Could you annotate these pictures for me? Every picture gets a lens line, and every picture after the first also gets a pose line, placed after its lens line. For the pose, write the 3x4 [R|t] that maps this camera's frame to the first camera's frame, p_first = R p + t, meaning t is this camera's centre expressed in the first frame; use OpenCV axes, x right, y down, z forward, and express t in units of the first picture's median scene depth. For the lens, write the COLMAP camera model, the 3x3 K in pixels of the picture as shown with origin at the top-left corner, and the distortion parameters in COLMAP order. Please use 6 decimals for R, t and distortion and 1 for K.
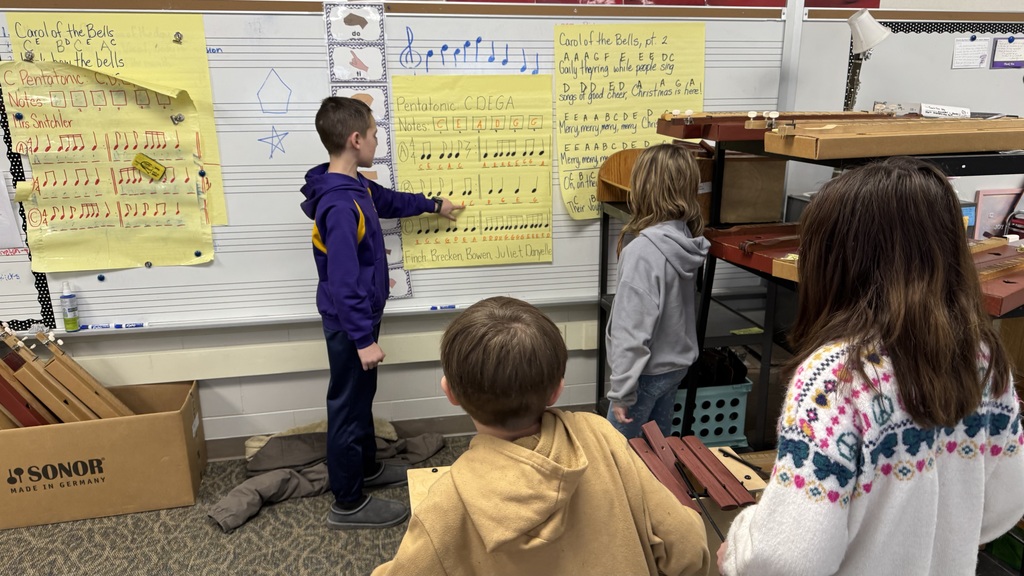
lens RADIAL K [[701.6, 0, 517.3], [0, 701.6, 290.4], [0, 0, 1]] dist [-0.003297, -0.016152]
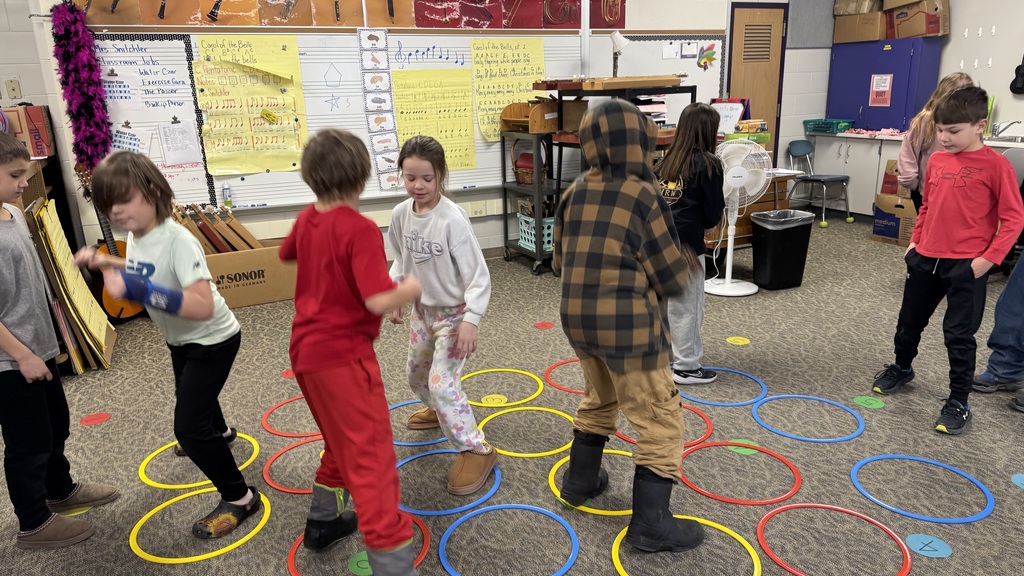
lens RADIAL K [[701.6, 0, 509.2], [0, 701.6, 285.2], [0, 0, 1]] dist [-0.003297, -0.016152]
pose [[0.966513, -0.093400, 0.239019, -0.386137], [0.100227, 0.994827, -0.016544, 0.355888], [-0.236237, 0.039946, 0.970874, -0.919997]]
